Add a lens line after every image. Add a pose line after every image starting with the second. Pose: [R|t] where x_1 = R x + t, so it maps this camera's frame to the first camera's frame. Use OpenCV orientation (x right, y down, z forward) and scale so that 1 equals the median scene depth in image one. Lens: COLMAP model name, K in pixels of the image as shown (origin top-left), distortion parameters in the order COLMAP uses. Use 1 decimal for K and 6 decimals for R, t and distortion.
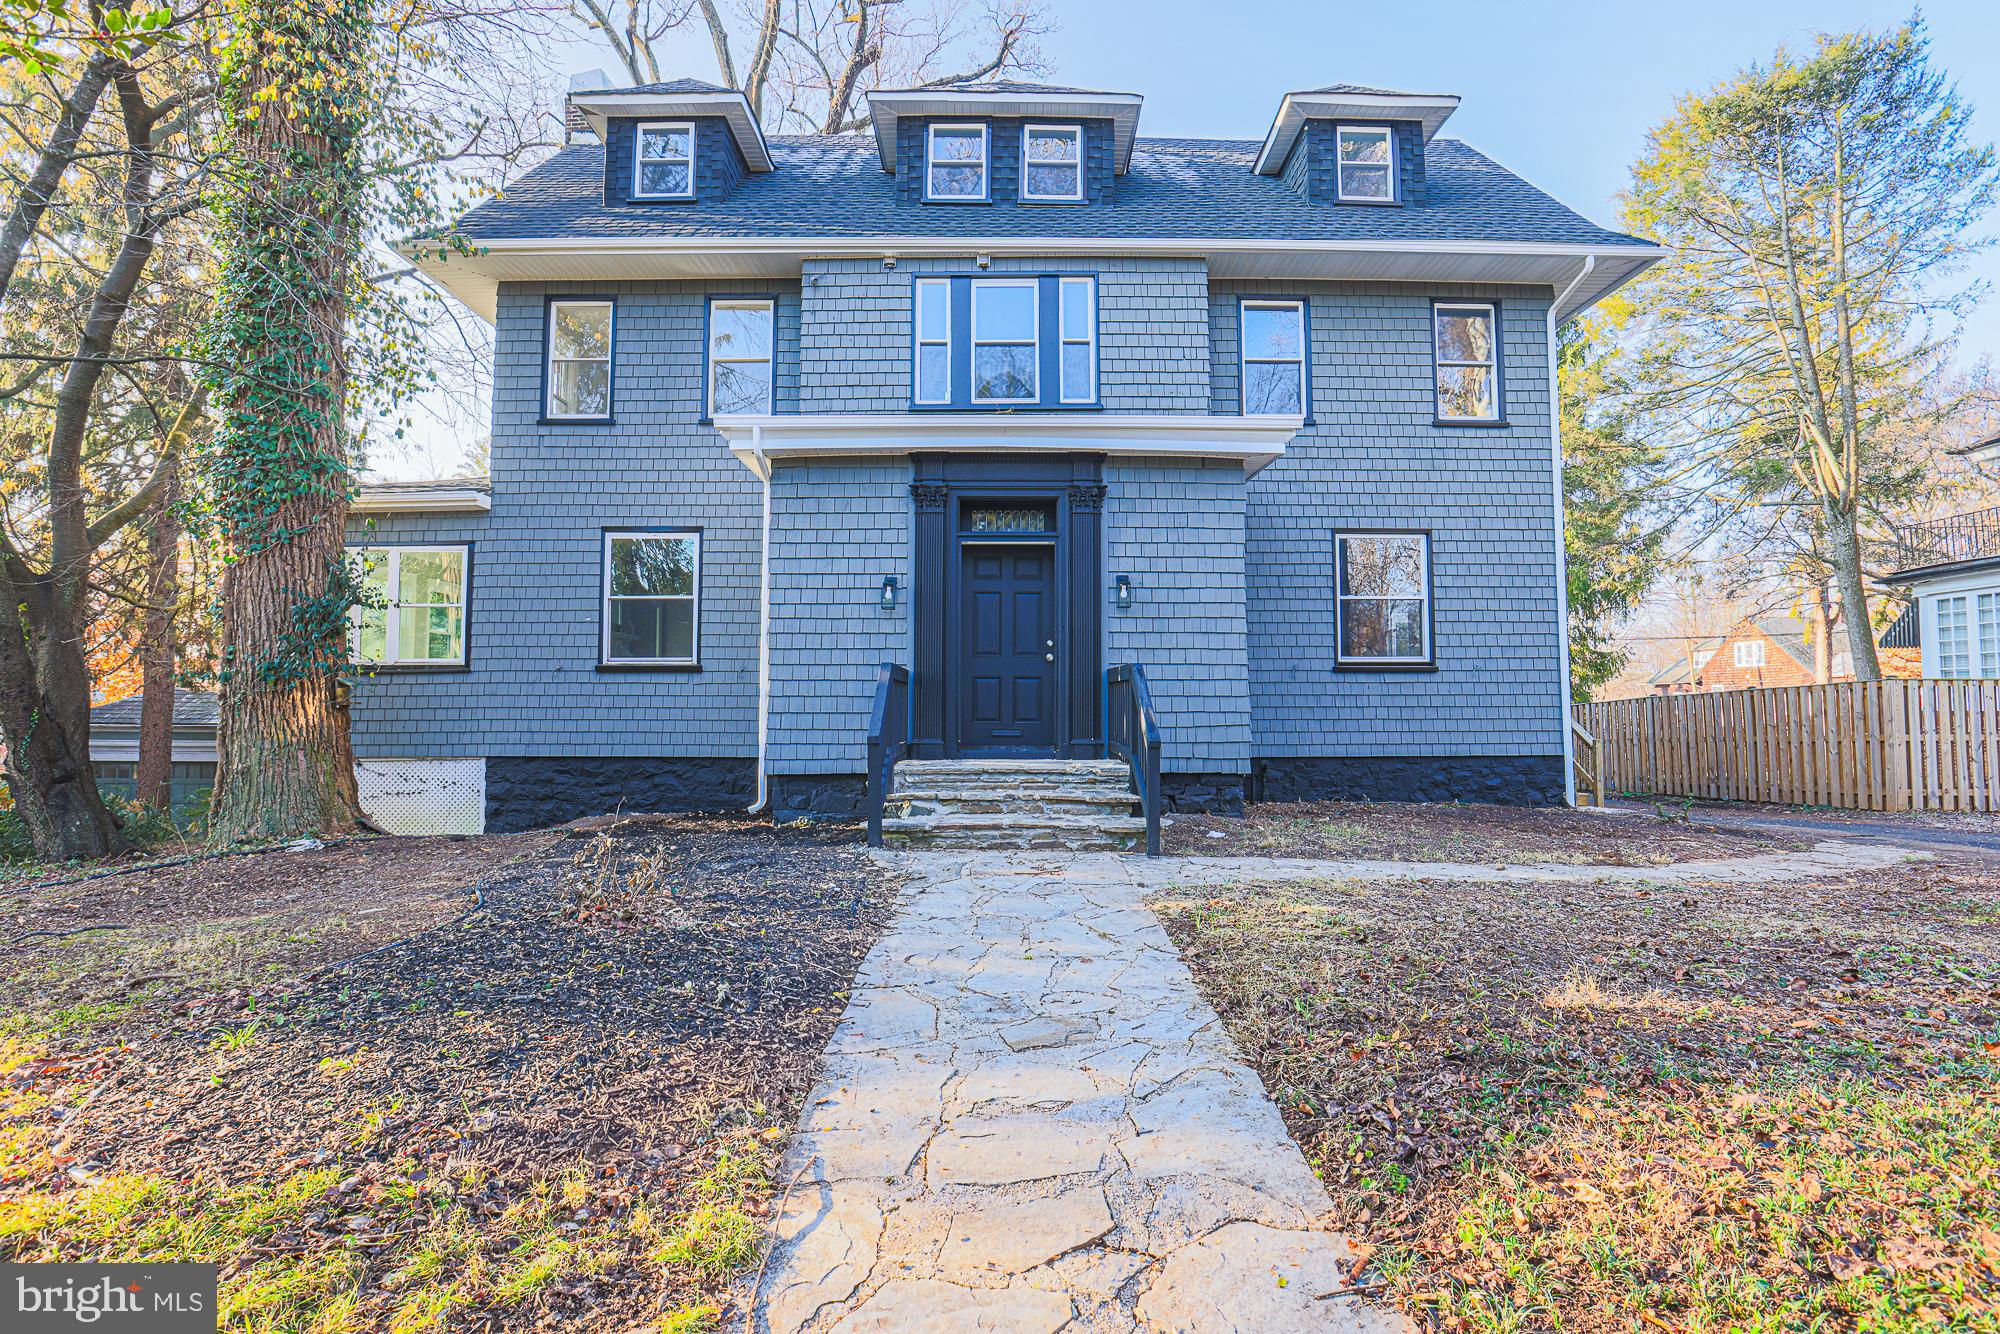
lens RADIAL K [[947.3, 0, 1000.0], [0, 947.3, 667.0], [0, 0, 1]] dist [-0.040811, 0.000251]
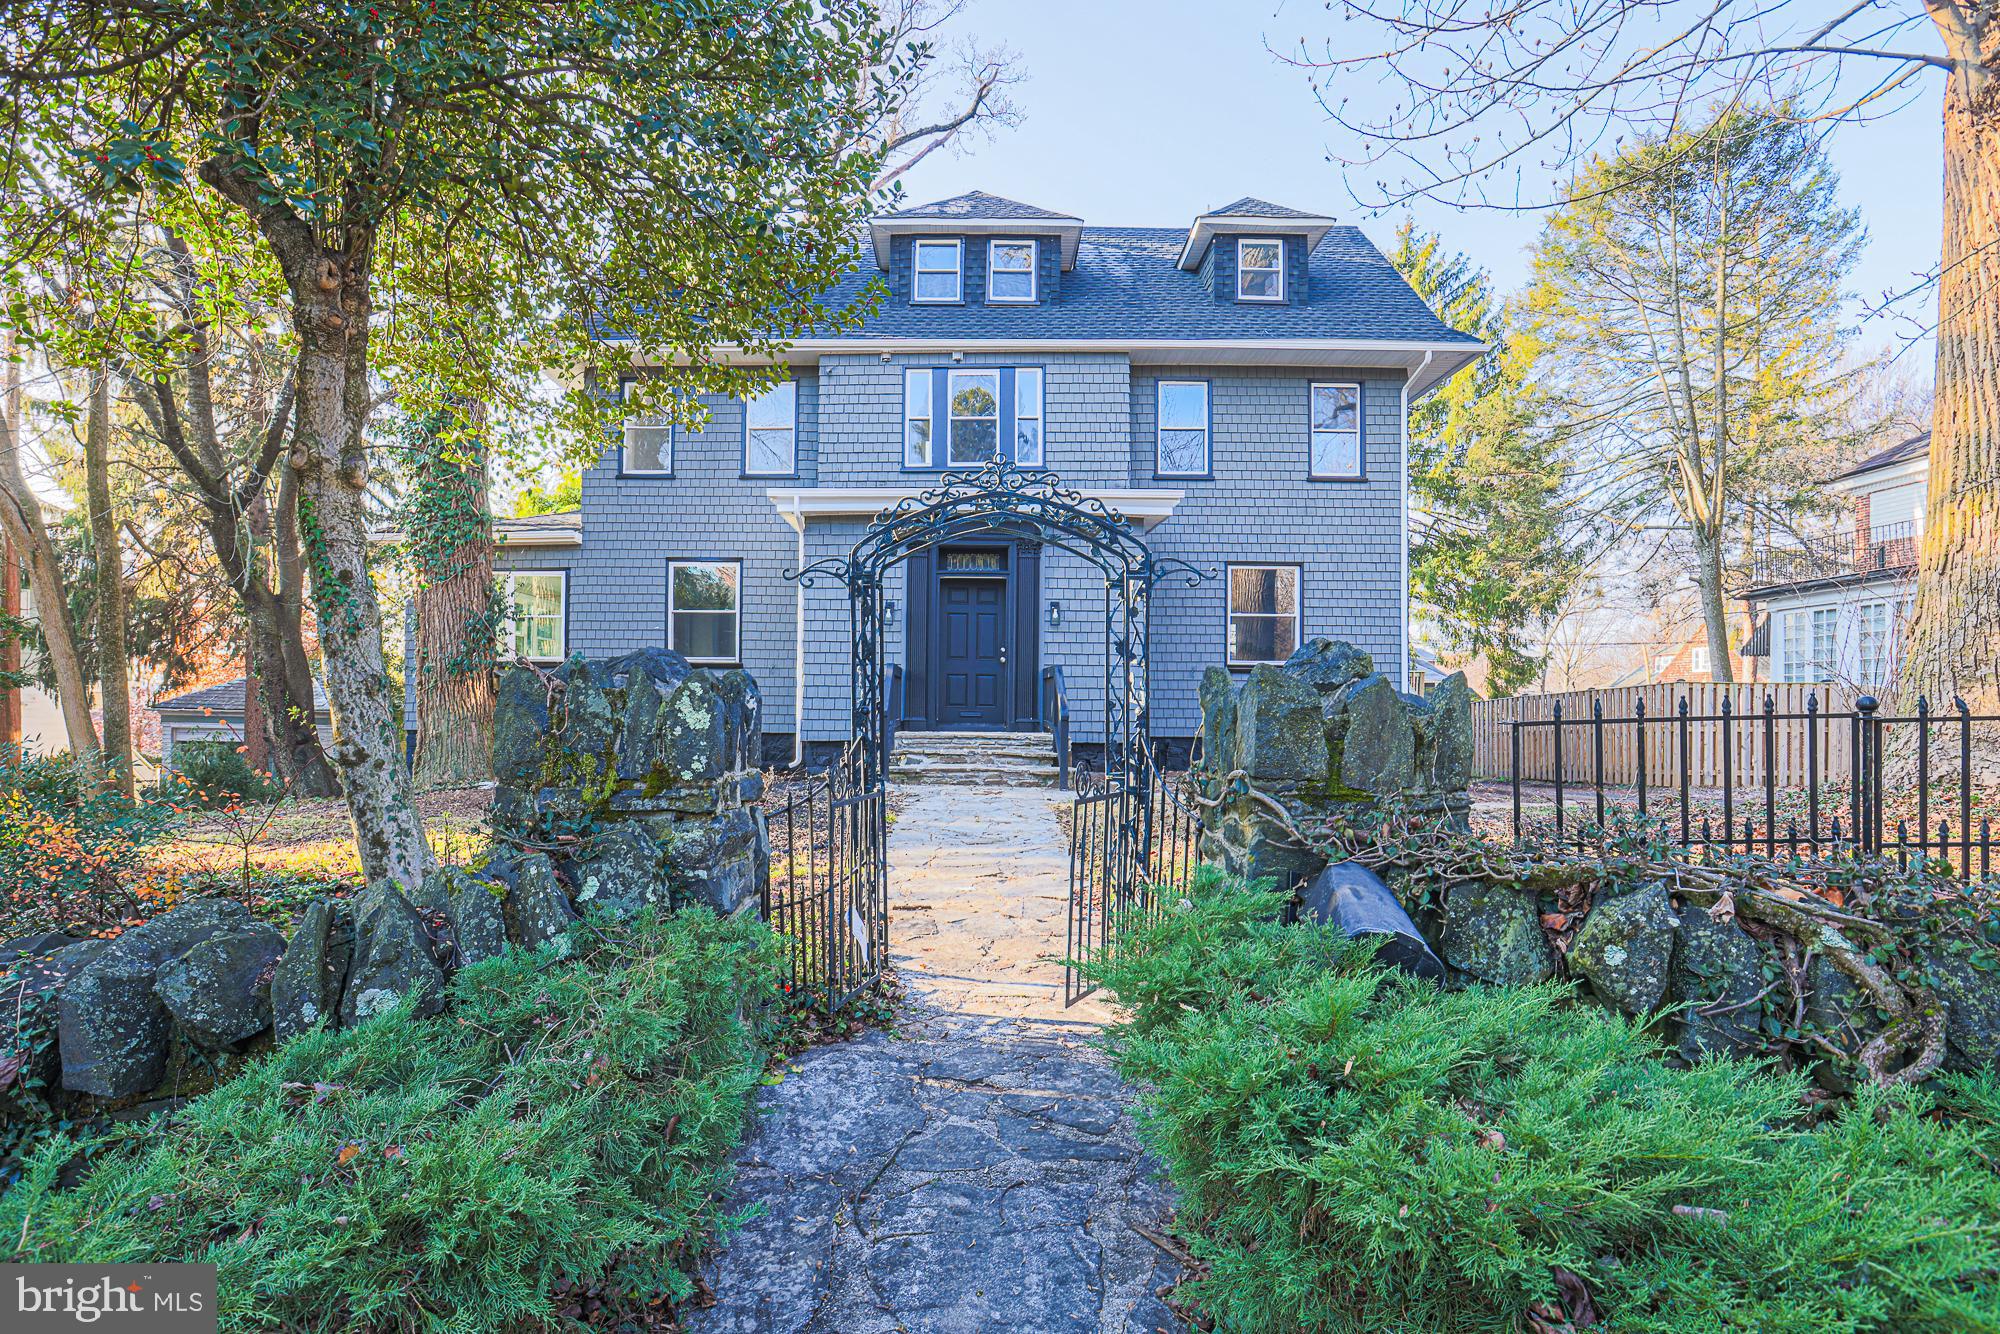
lens RADIAL K [[1013.3, 0, 947.0], [0, 1013.3, 701.5], [0, 0, 1]] dist [-0.045773, 0.000021]
pose [[0.999634, 0.009040, -0.025512, 0.007496], [-0.008090, 0.999279, 0.037091, -0.002979], [0.025829, -0.036871, 0.998986, -0.401070]]
